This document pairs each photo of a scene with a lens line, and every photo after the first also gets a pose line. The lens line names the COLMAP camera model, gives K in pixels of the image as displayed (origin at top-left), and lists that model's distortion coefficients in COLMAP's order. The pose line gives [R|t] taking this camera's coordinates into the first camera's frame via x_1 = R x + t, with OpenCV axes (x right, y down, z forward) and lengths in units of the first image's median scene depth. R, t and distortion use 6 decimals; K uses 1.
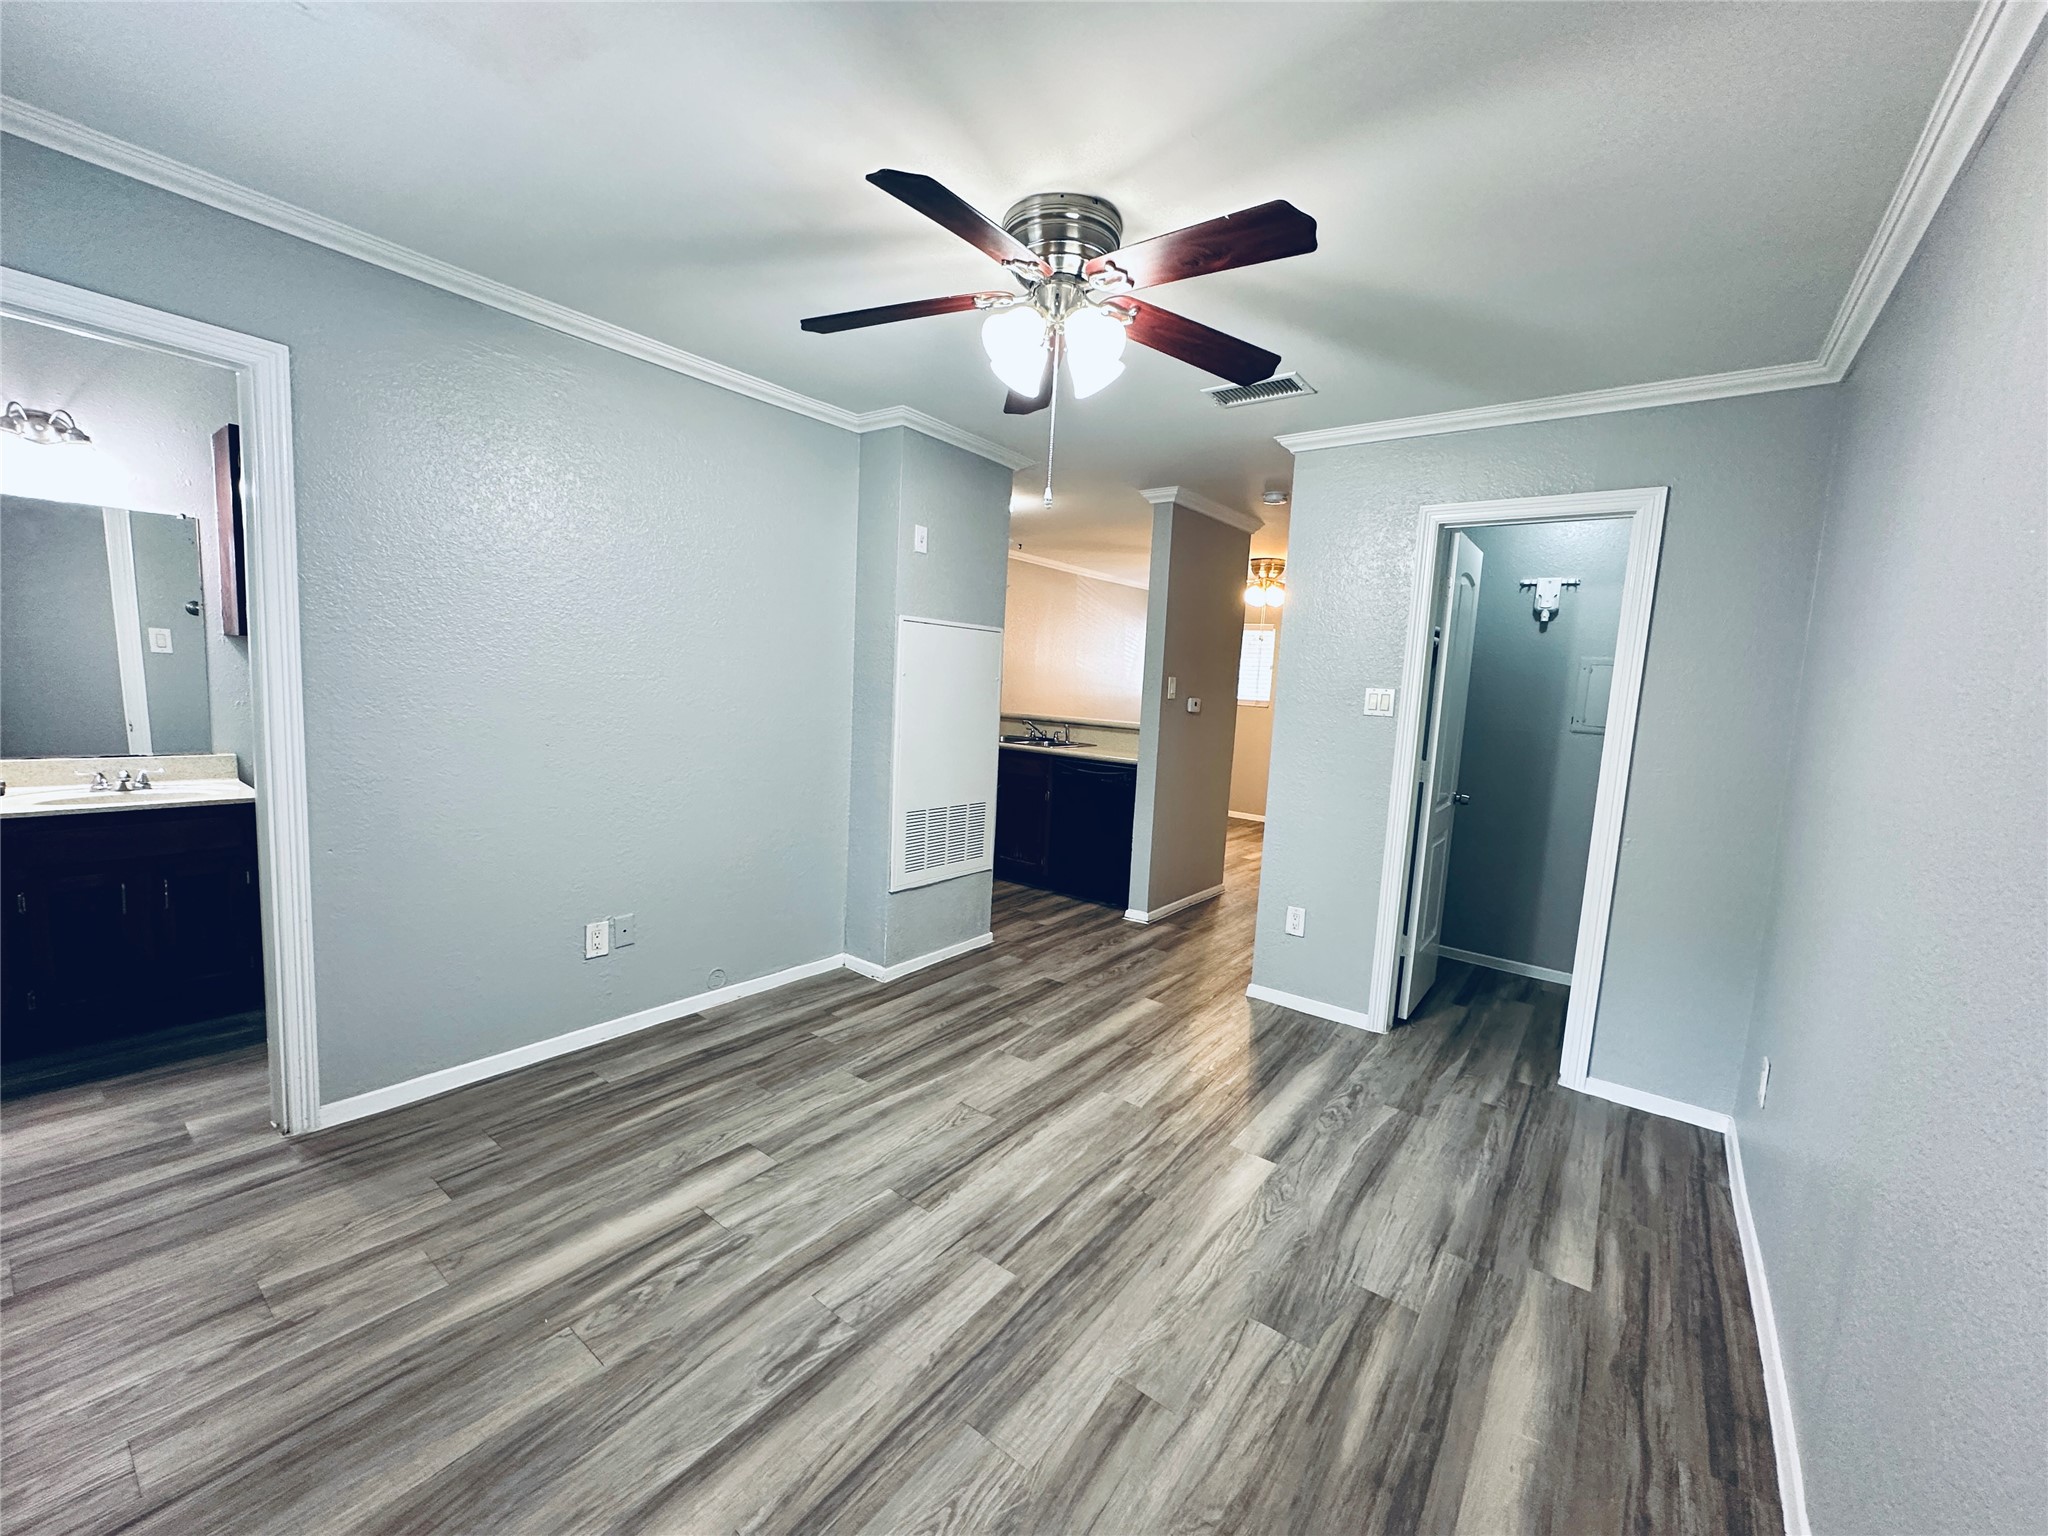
lens RADIAL K [[815.8, 0, 1014.2], [0, 815.8, 765.6], [0, 0, 1]] dist [-0.003599, 0.001213]
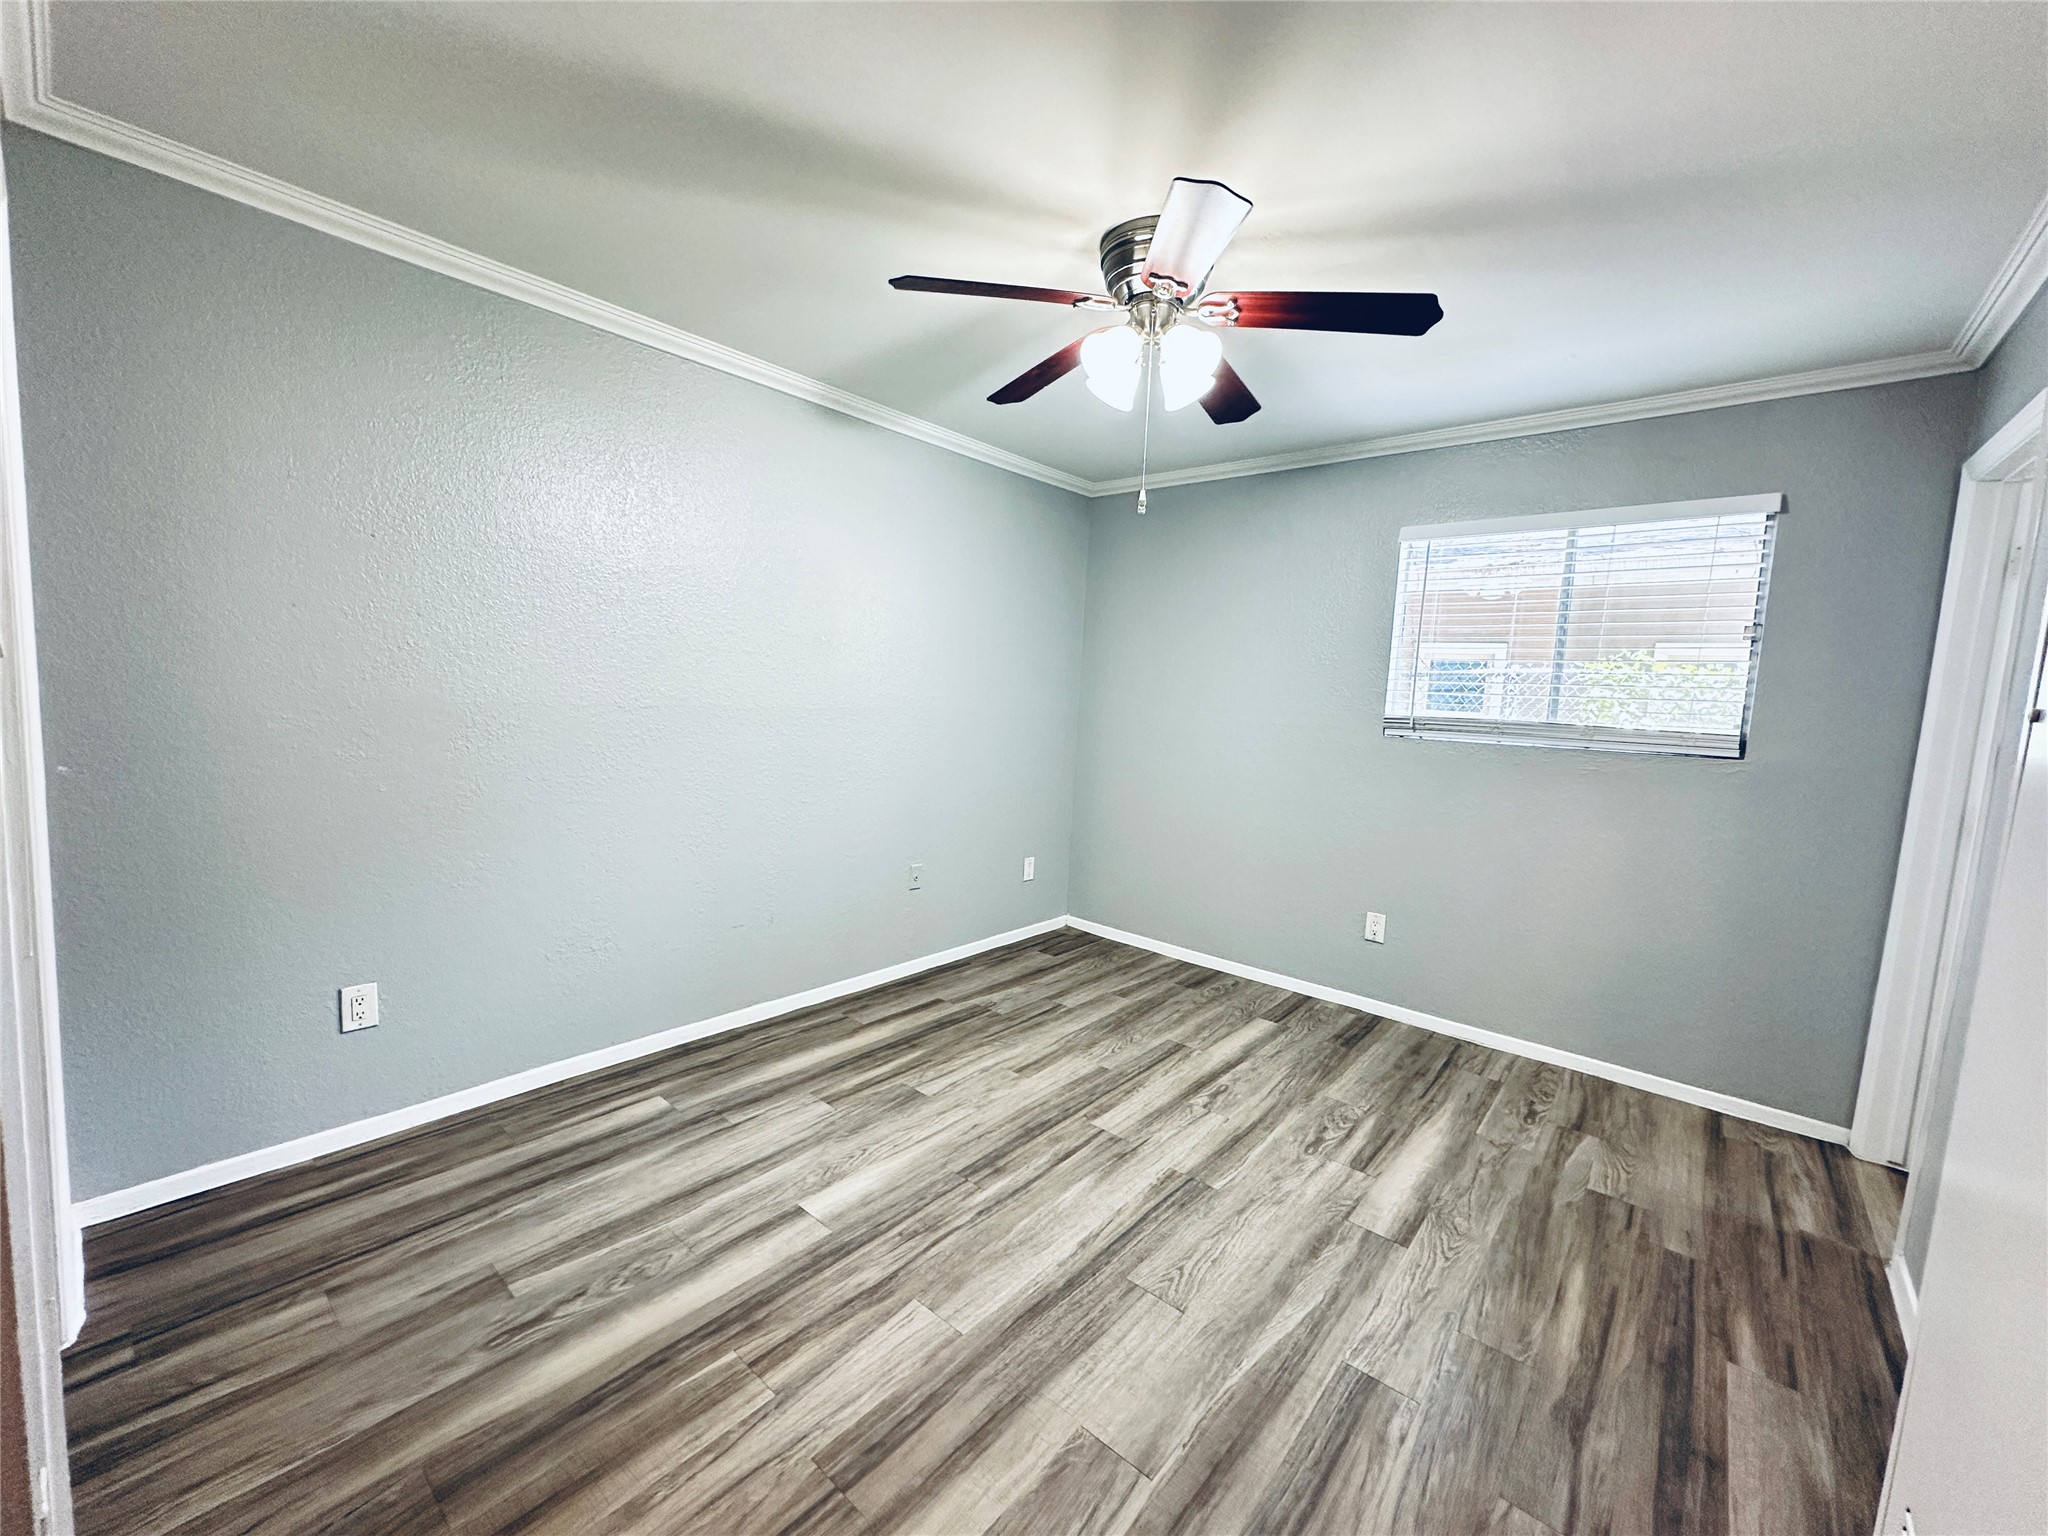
lens RADIAL K [[815.8, 0, 1019.9], [0, 815.8, 766.7], [0, 0, 1]] dist [-0.003599, 0.001213]
pose [[-0.993548, -0.106613, 0.038675, 0.108414], [-0.096279, 0.973126, 0.209181, -0.185720], [-0.059937, 0.204108, -0.977112, 1.866258]]
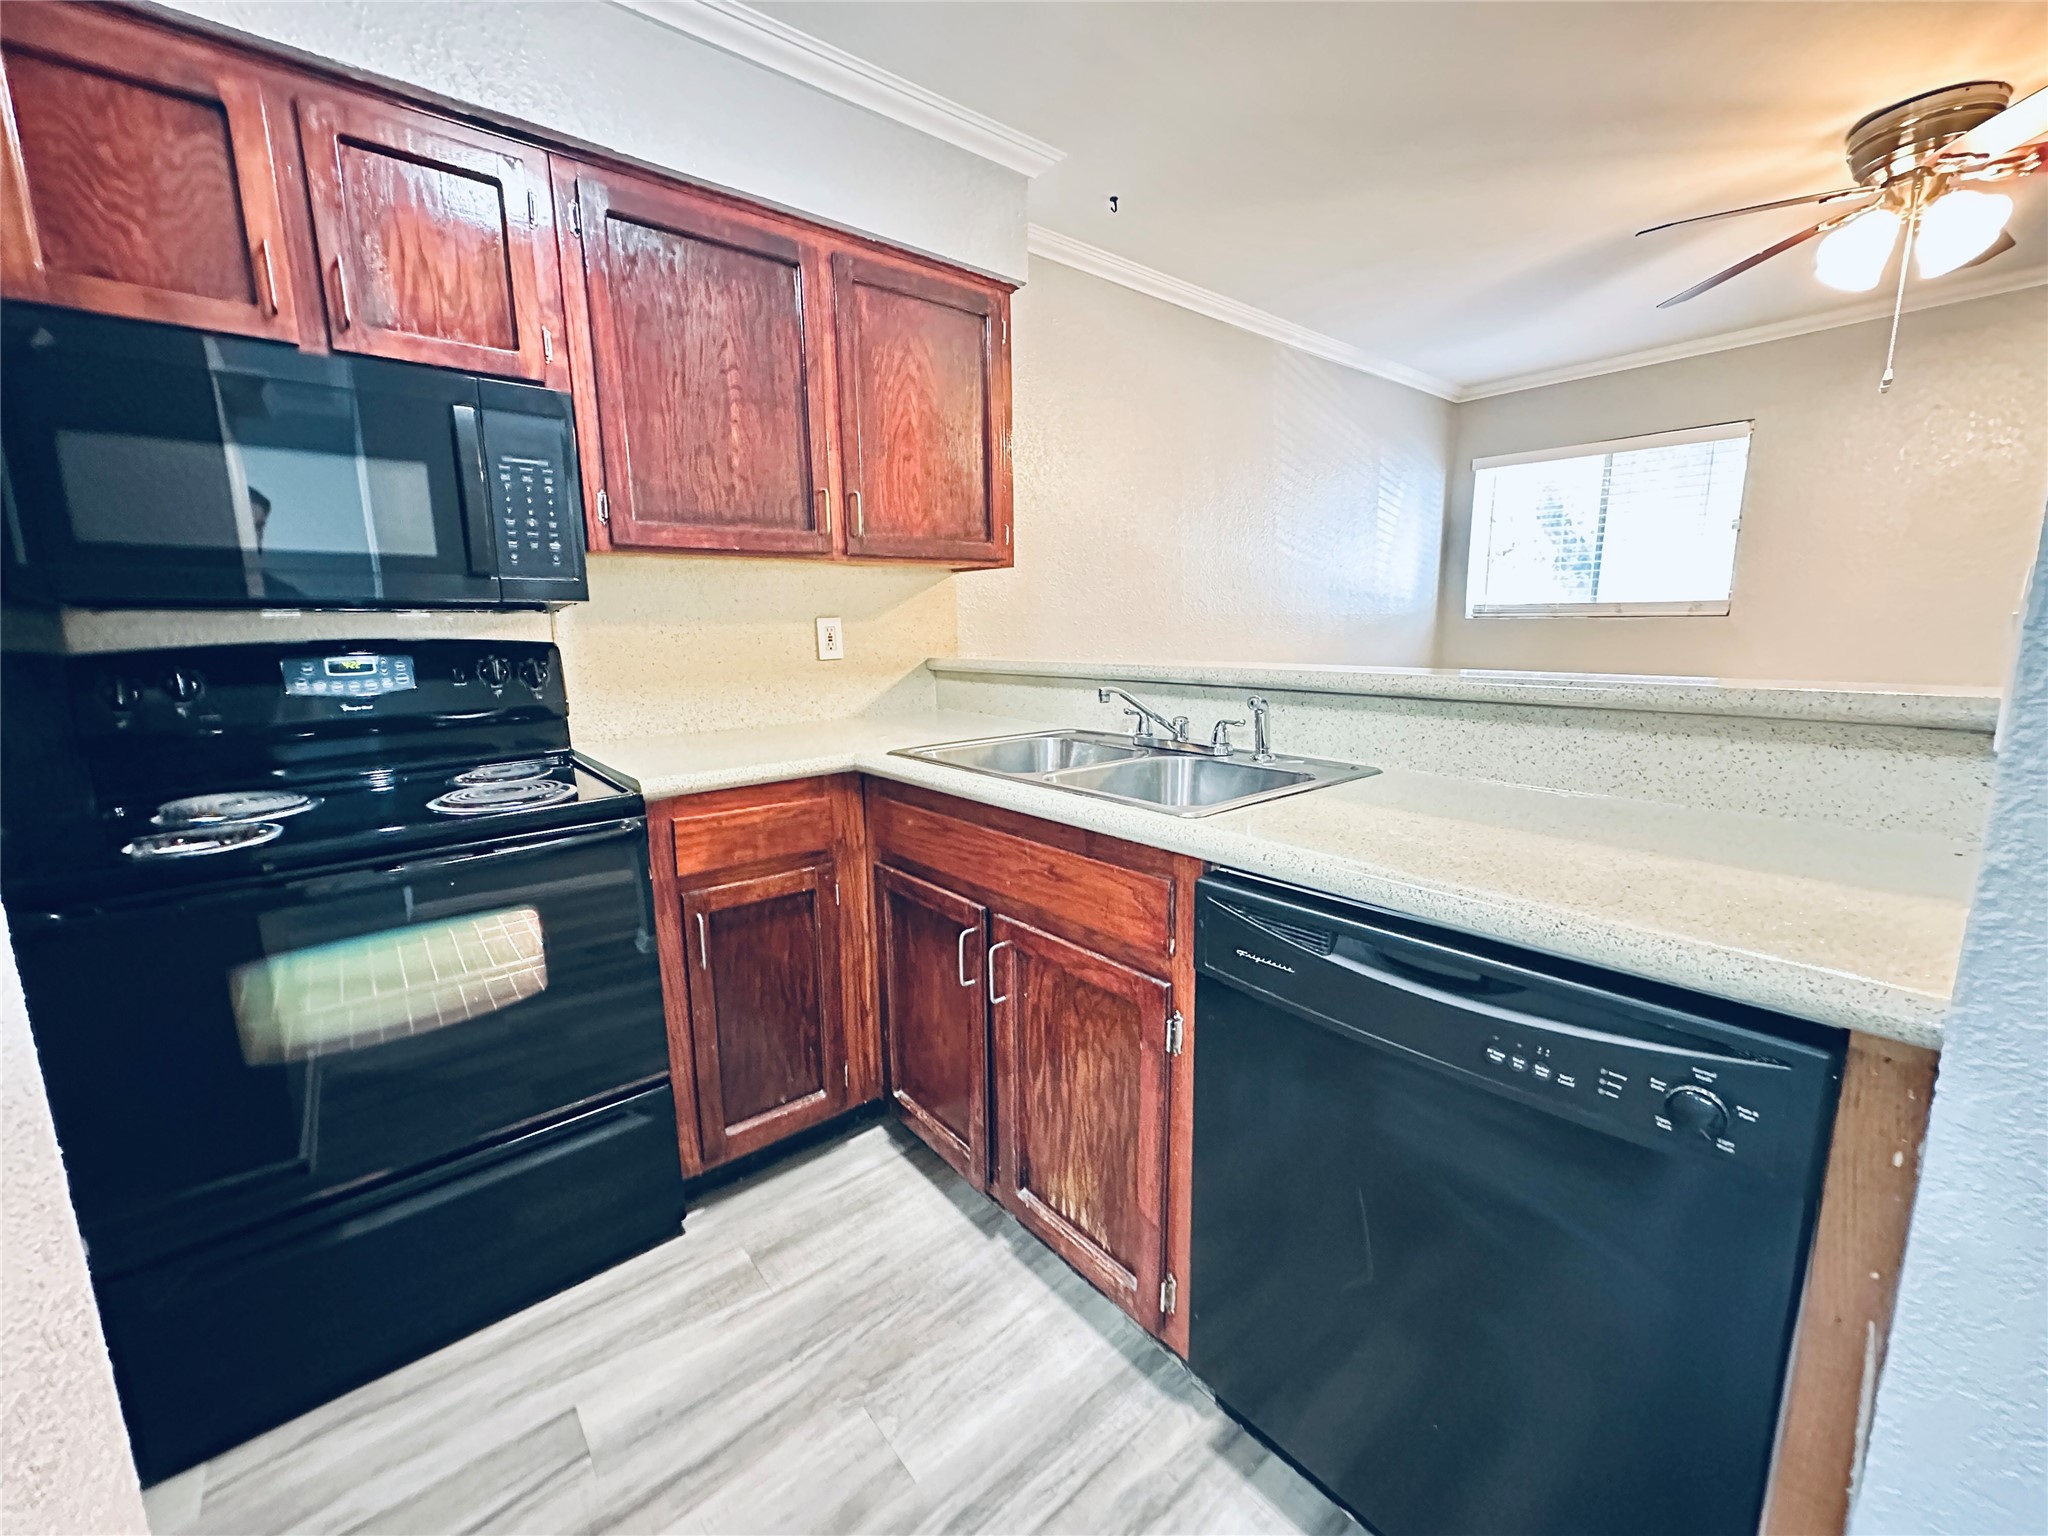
lens RADIAL K [[815.8, 0, 1023.8], [0, 815.8, 765.1], [0, 0, 1]] dist [-0.003599, 0.001213]
pose [[0.975132, -0.031261, -0.219410, 0.119037], [0.044013, 0.997599, 0.053475, -0.114458], [0.217211, -0.061802, 0.974166, 1.824308]]
